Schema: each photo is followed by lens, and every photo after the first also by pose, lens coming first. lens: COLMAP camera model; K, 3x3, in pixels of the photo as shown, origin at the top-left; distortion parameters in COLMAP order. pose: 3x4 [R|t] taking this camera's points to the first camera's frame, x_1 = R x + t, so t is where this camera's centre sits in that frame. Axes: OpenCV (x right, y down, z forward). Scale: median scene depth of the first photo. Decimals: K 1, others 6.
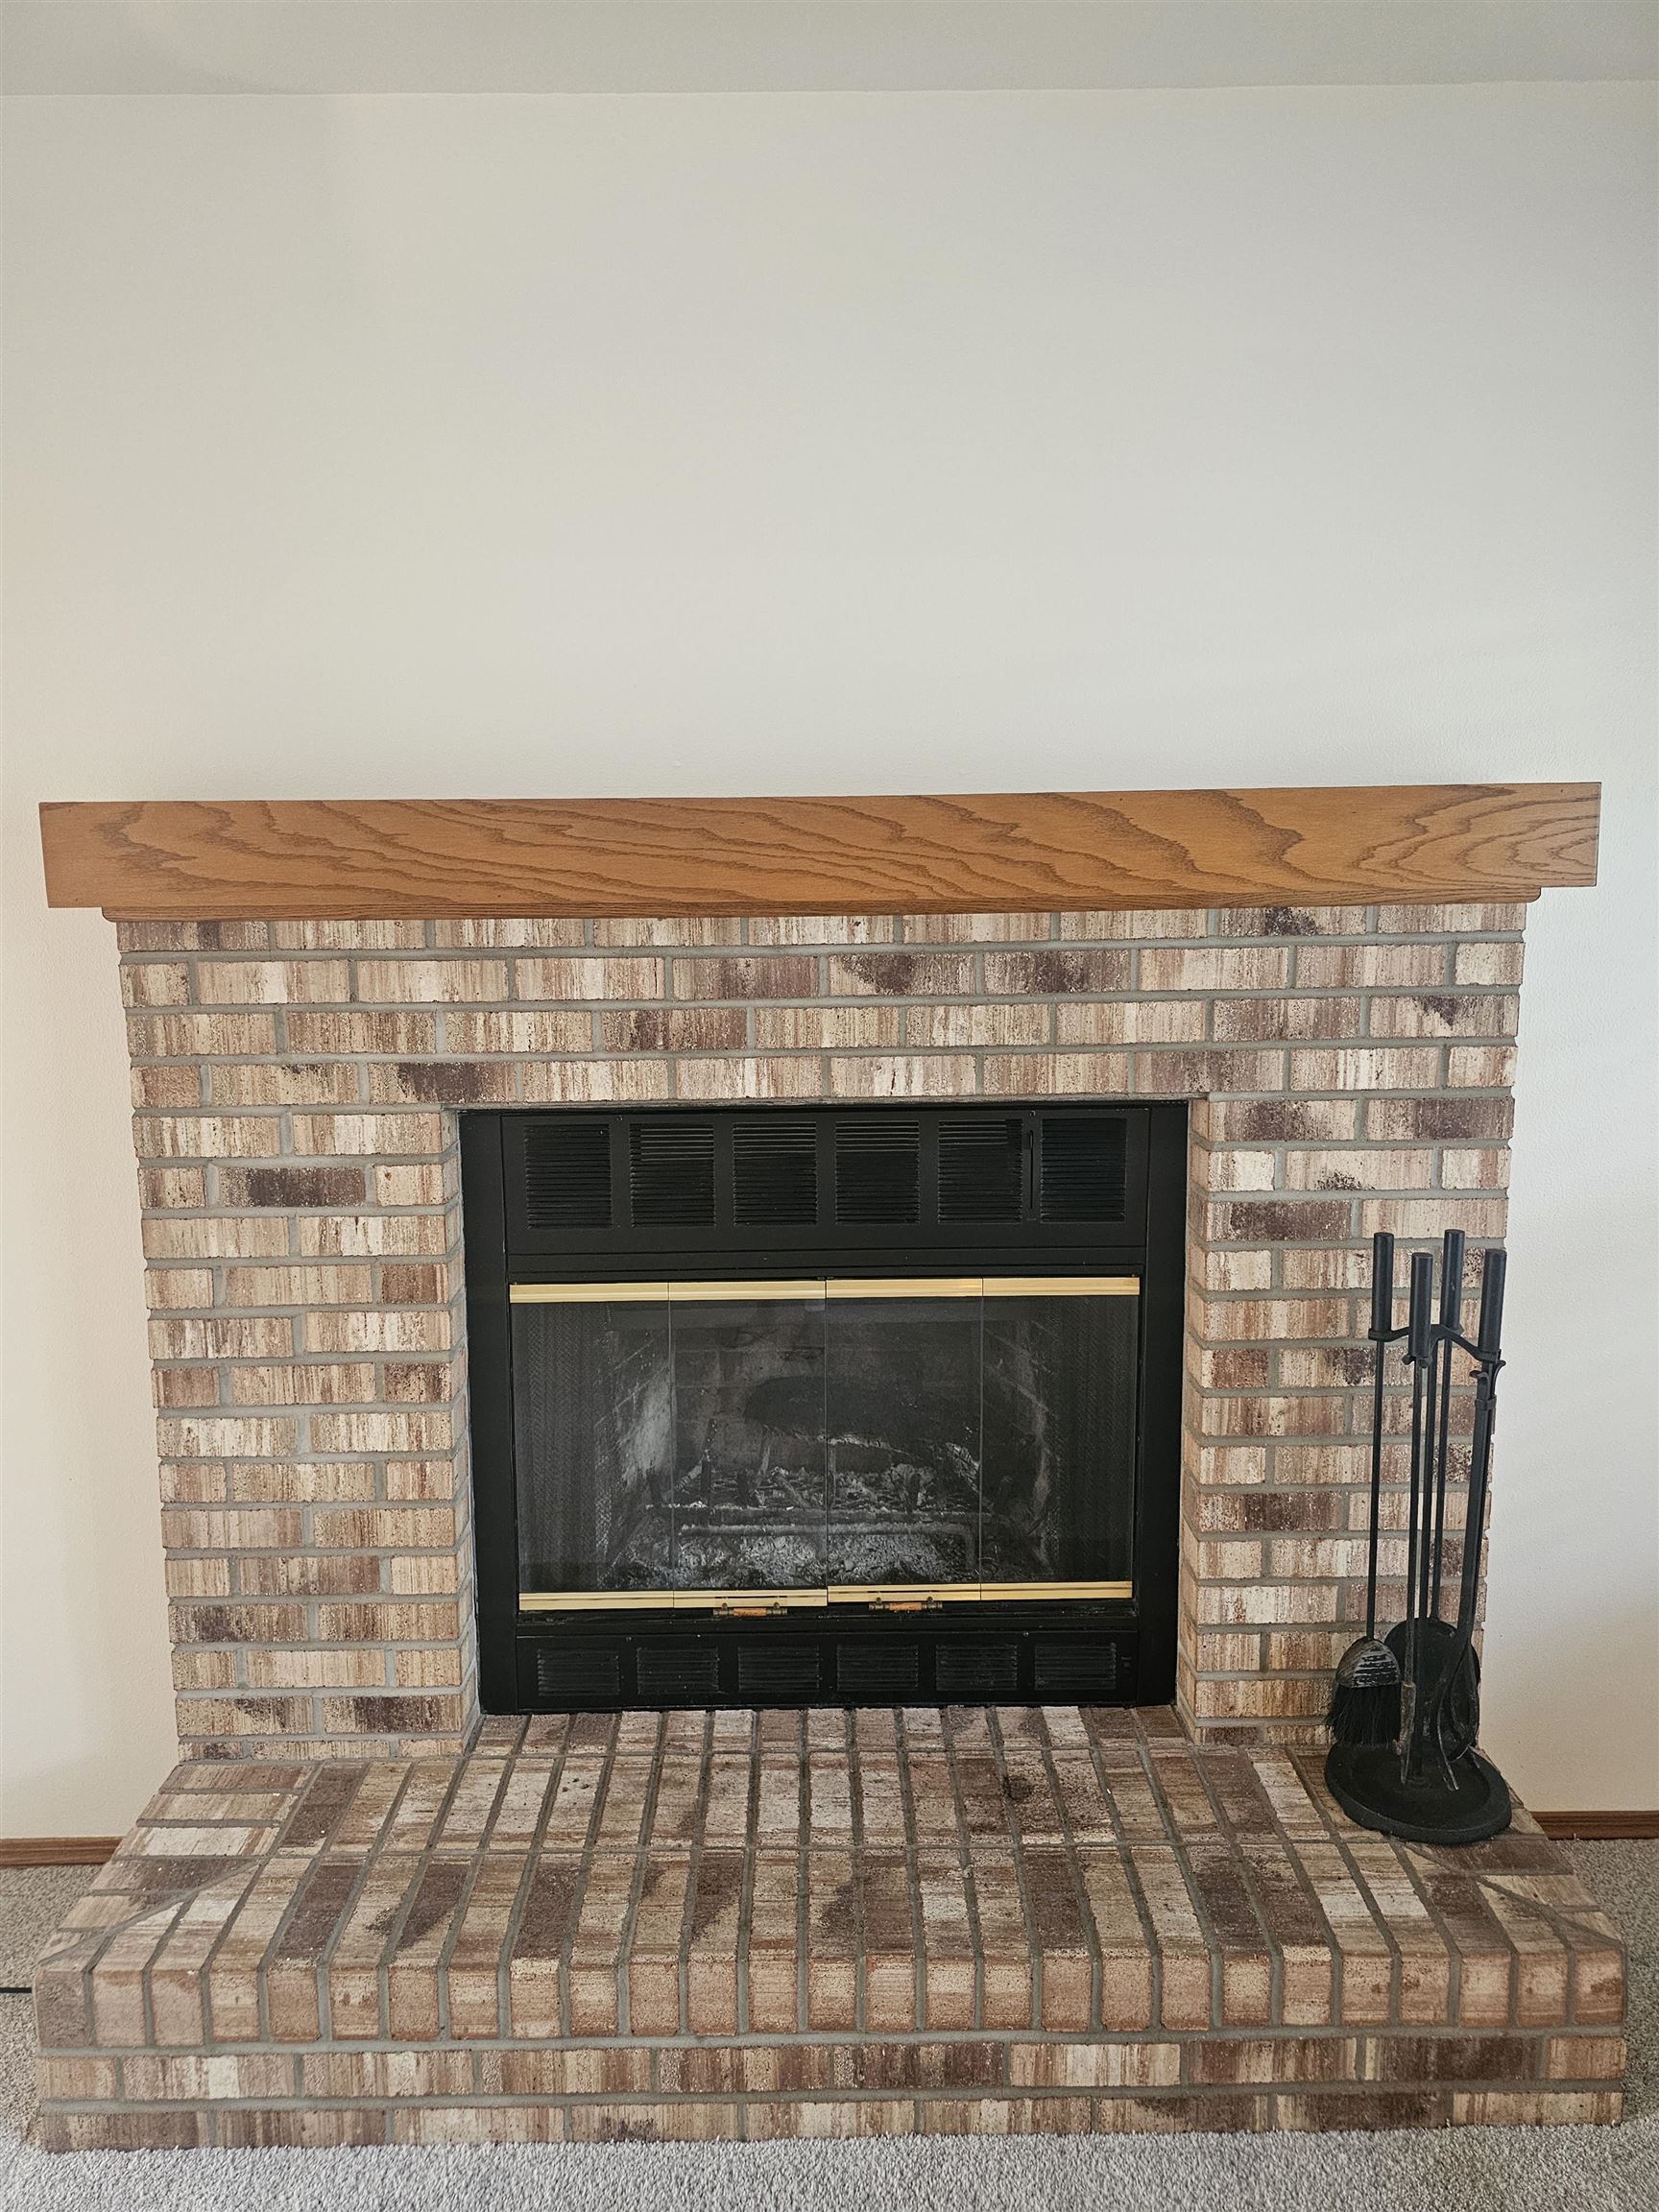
lens RADIAL K [[1504.5, 0, 815.1], [0, 1504.5, 1109.0], [0, 0, 1]] dist [0.048877, -0.029177]
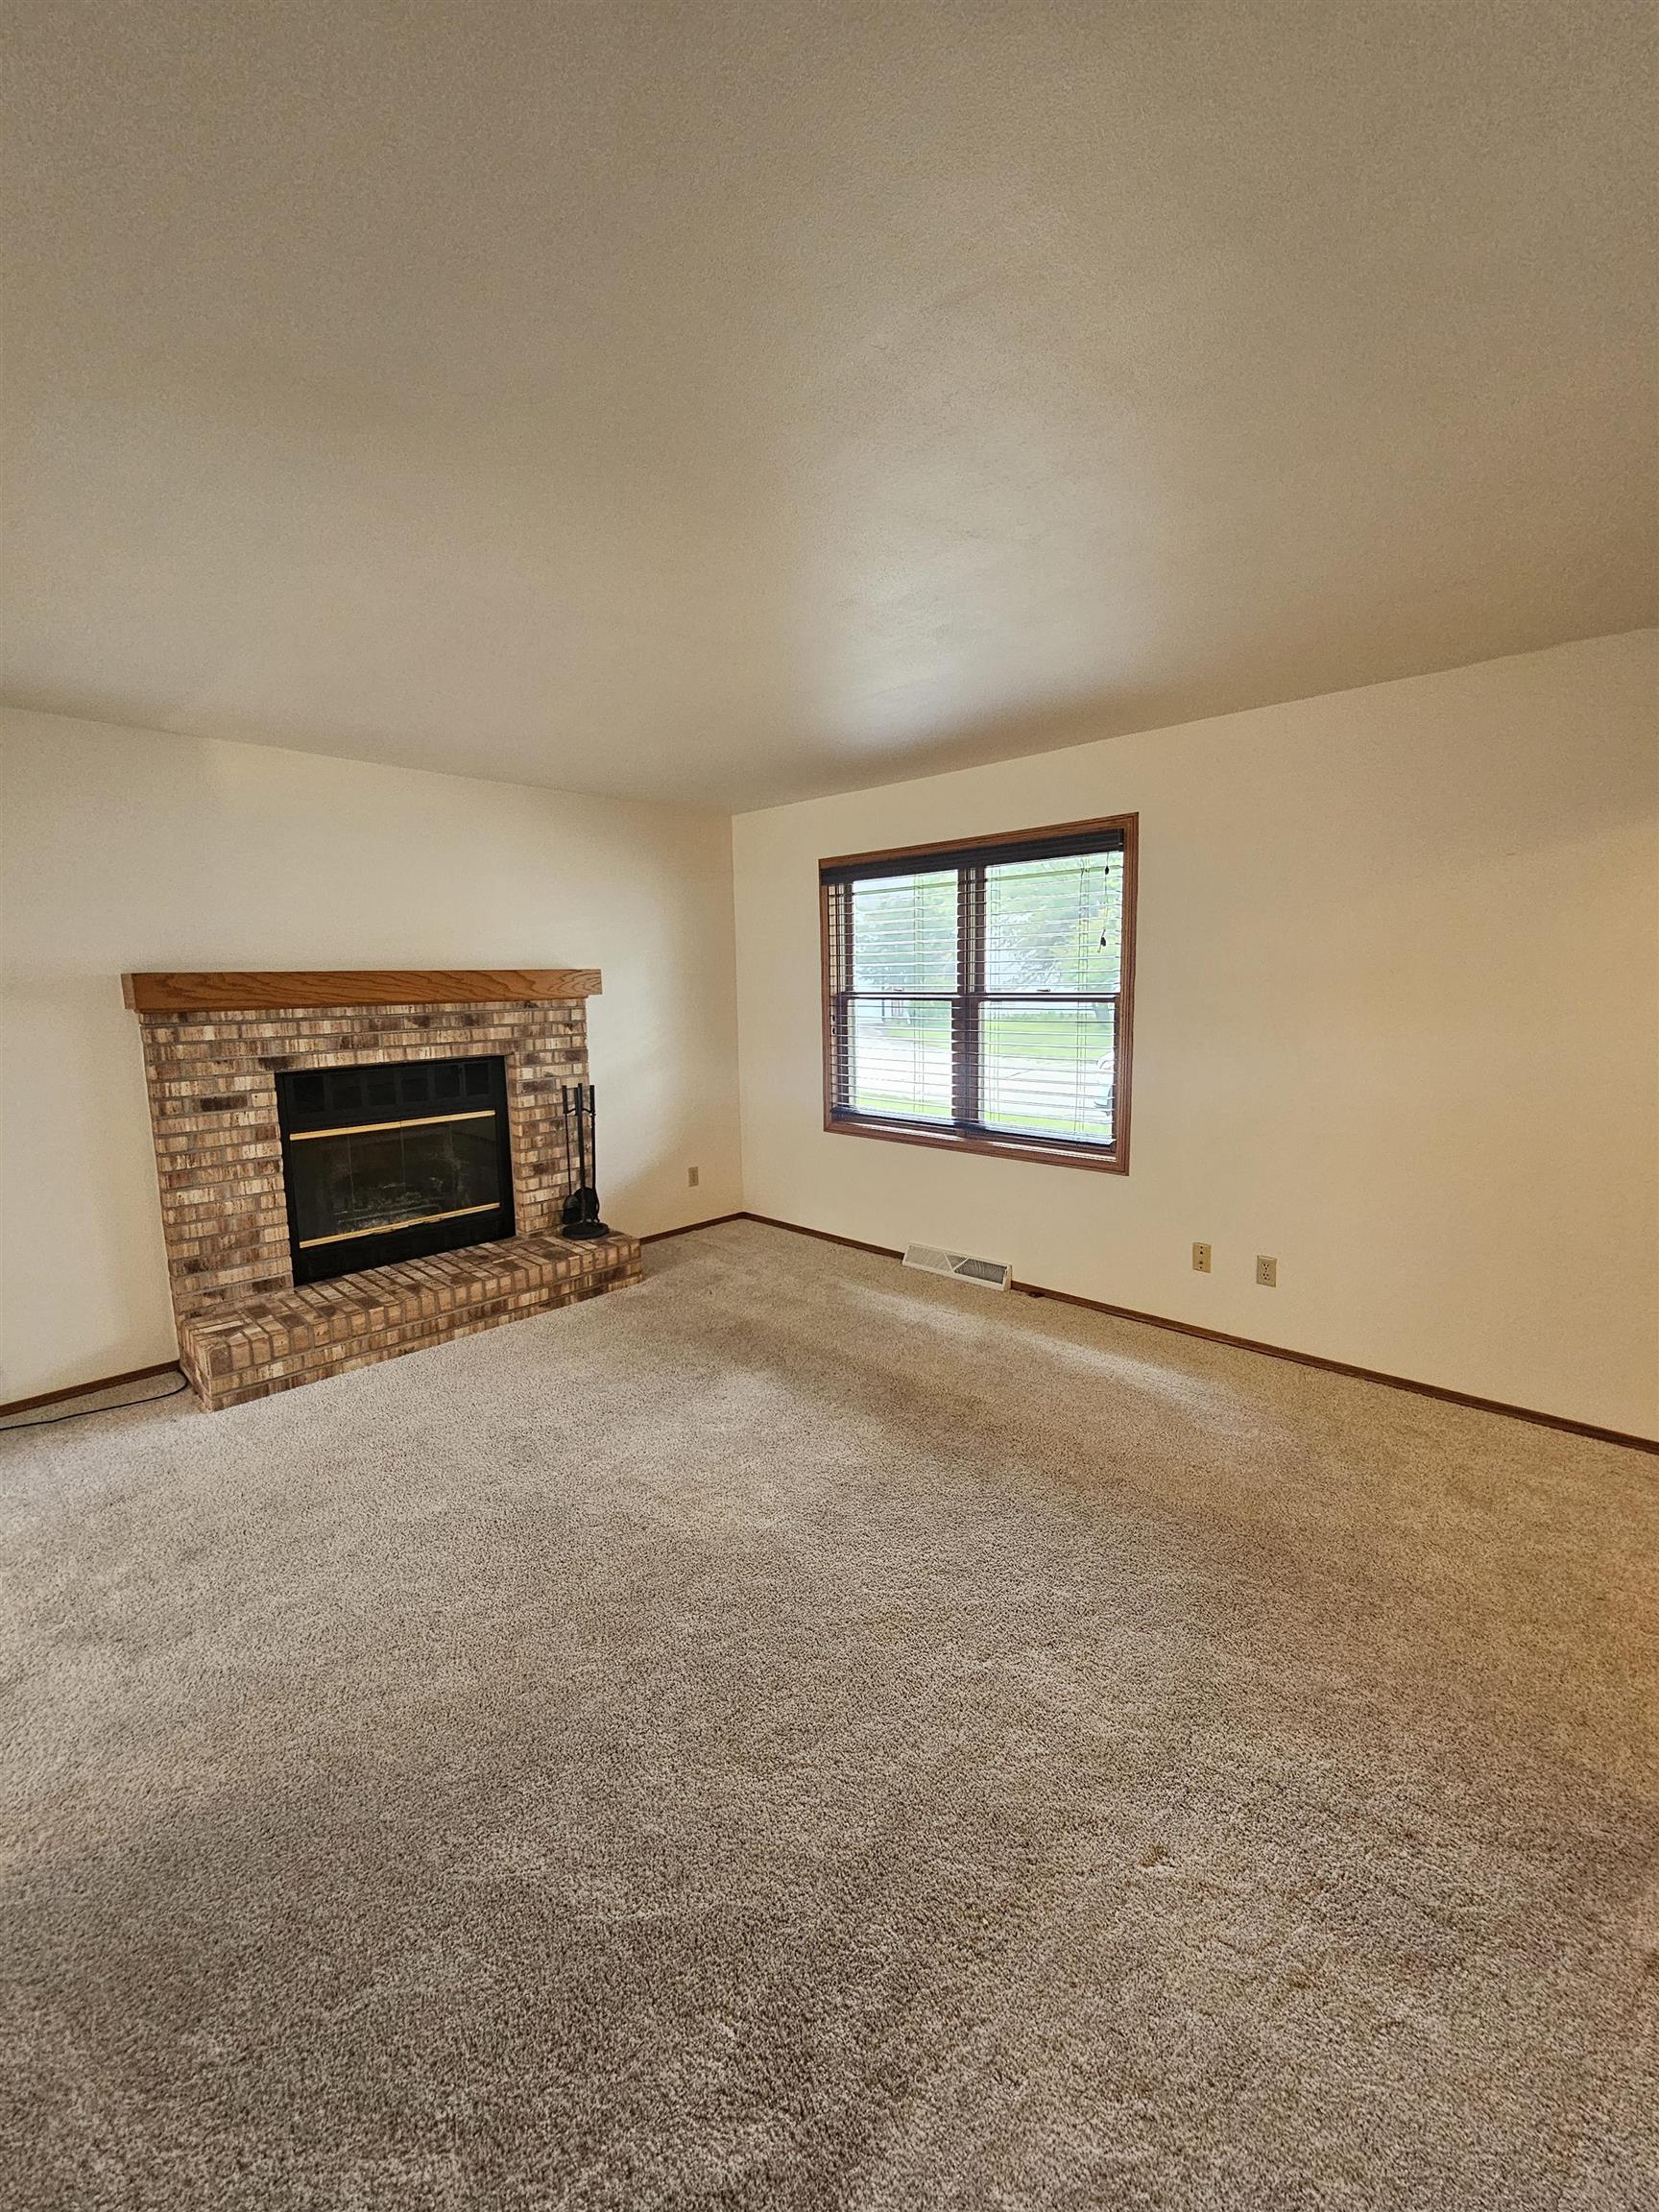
lens RADIAL K [[906.2, 0, 822.1], [0, 906.2, 1104.9], [0, 0, 1]] dist [-0.001362, -0.000106]
pose [[0.698689, -0.100062, 0.708394, -0.772938], [0.110425, 0.993388, 0.031406, 0.128159], [-0.706853, 0.056281, 0.705118, -1.040322]]
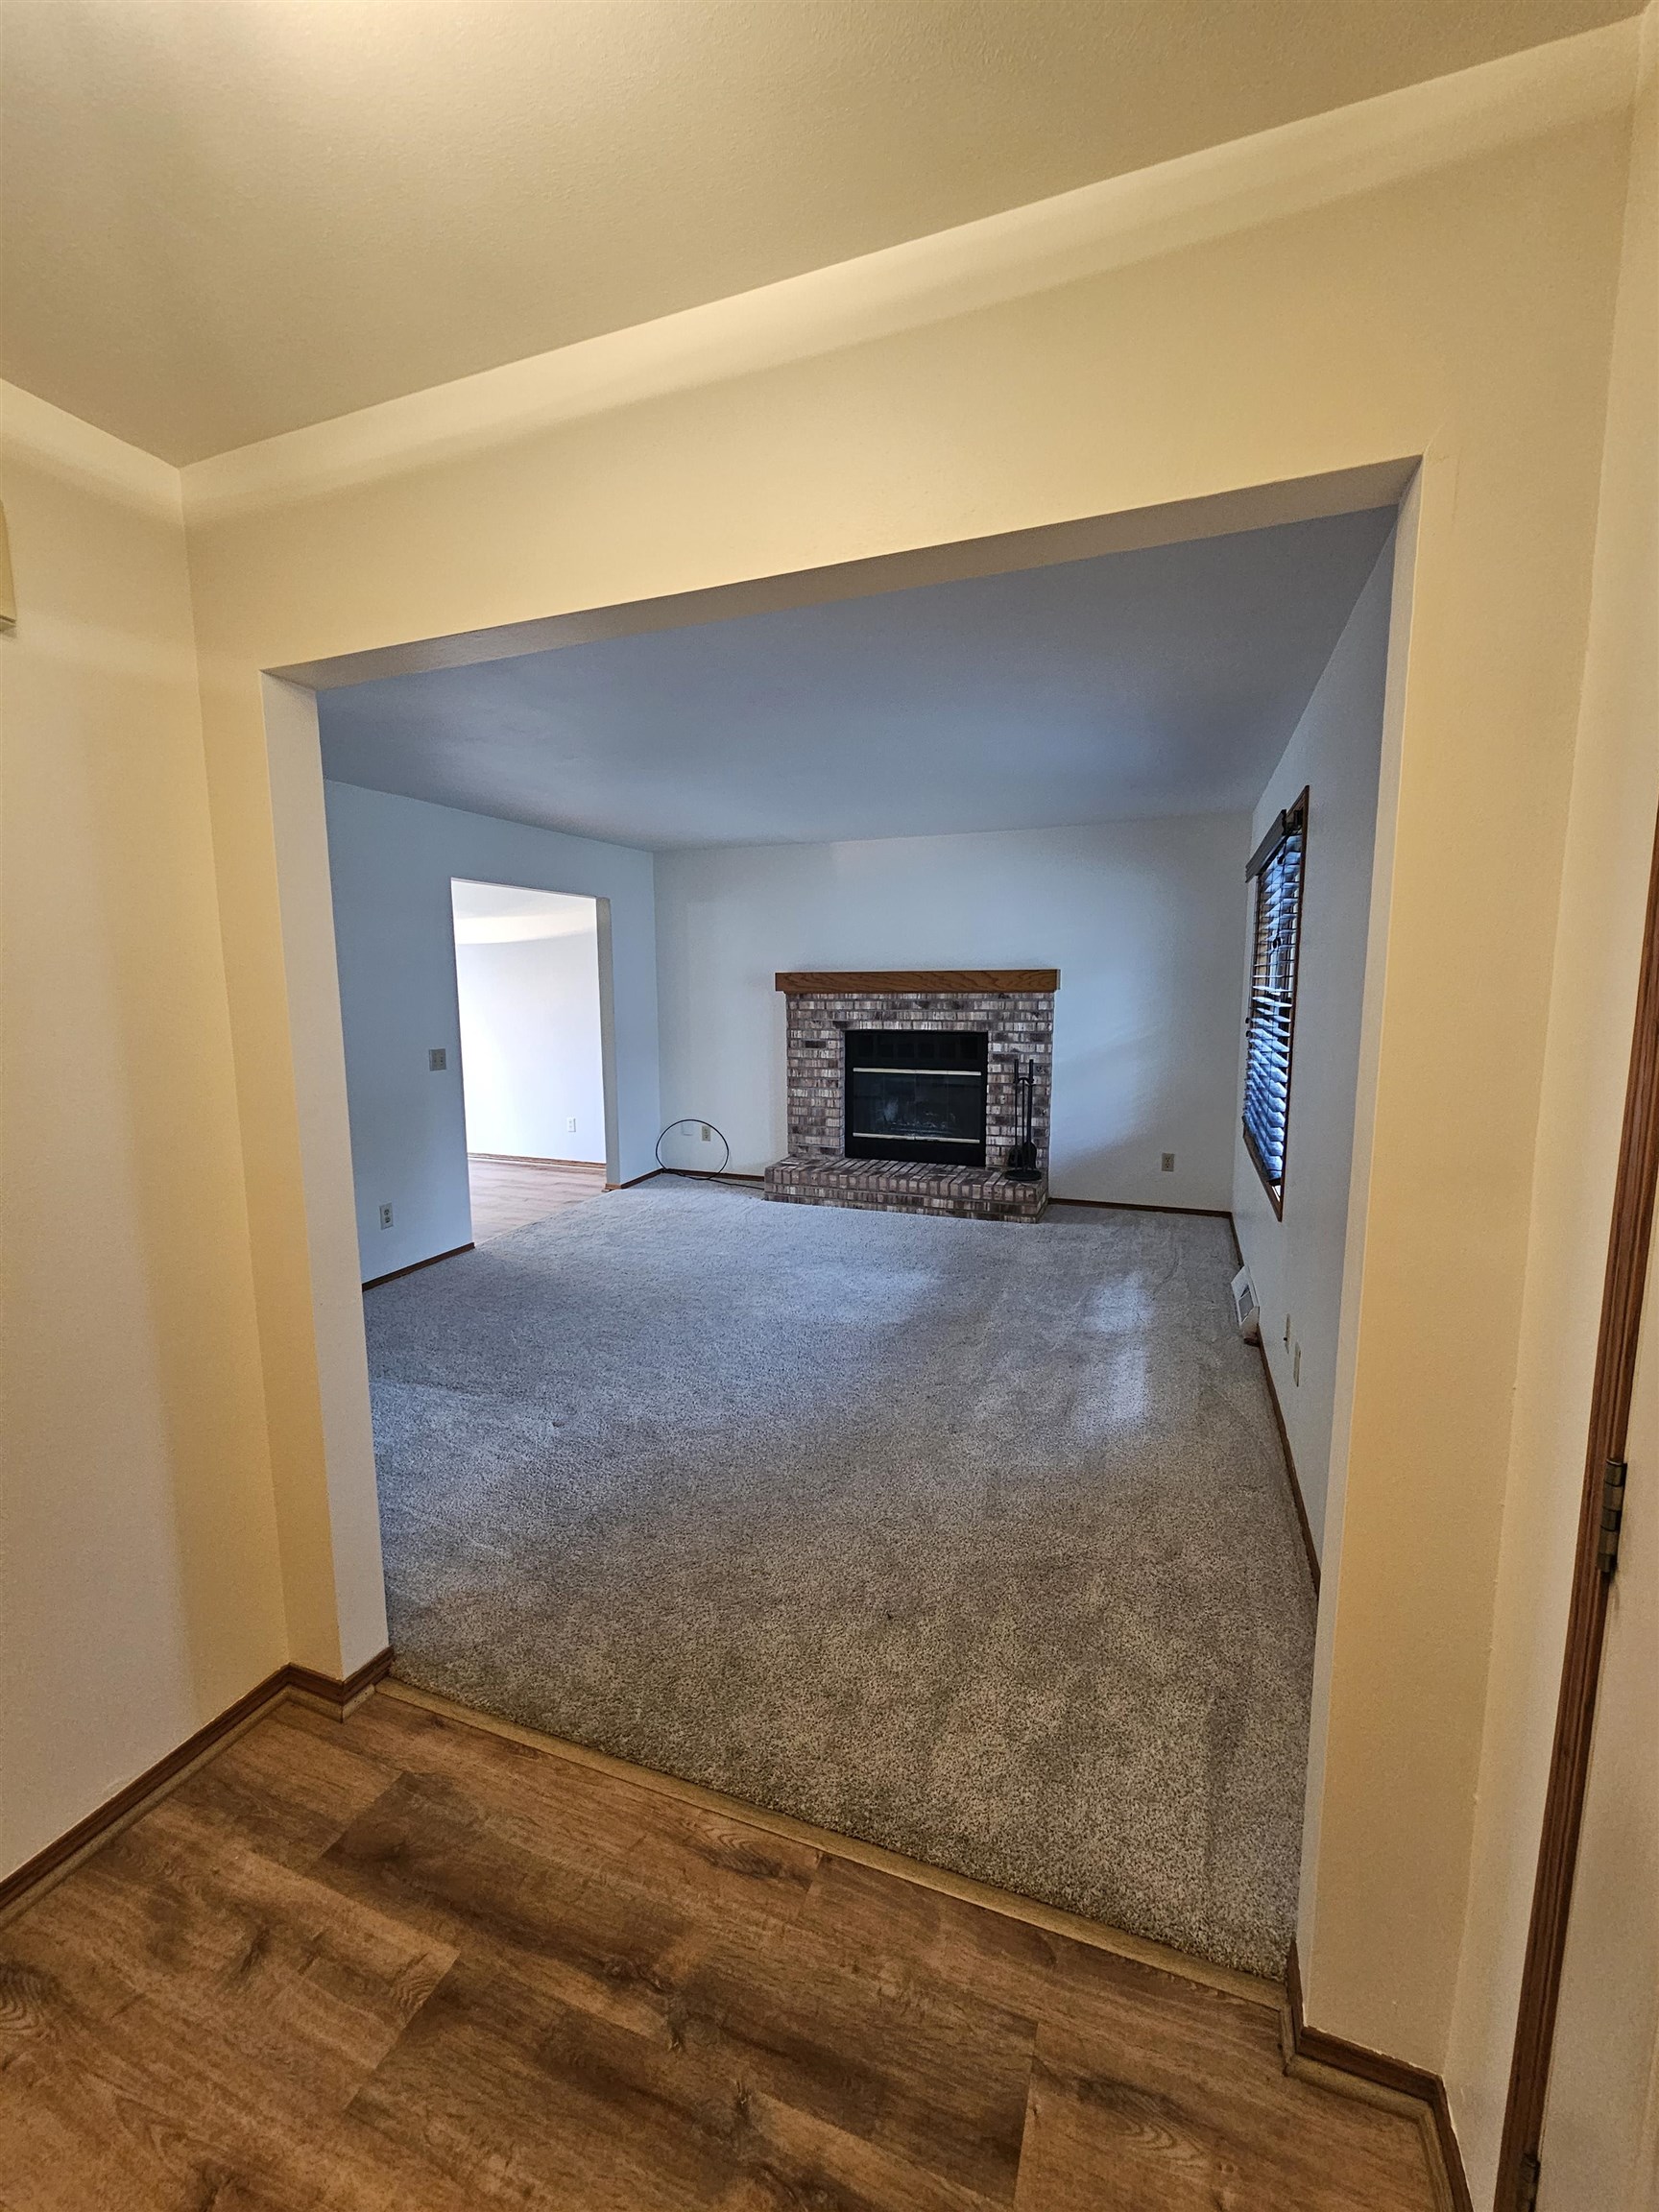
lens RADIAL K [[906.2, 0, 822.1], [0, 906.2, 1104.9], [0, 0, 1]] dist [-0.001362, -0.000106]
pose [[0.931005, 0.054881, -0.360856, 0.837908], [-0.055607, 0.998418, 0.008379, 0.236080], [0.360745, 0.012265, 0.932584, -1.938203]]
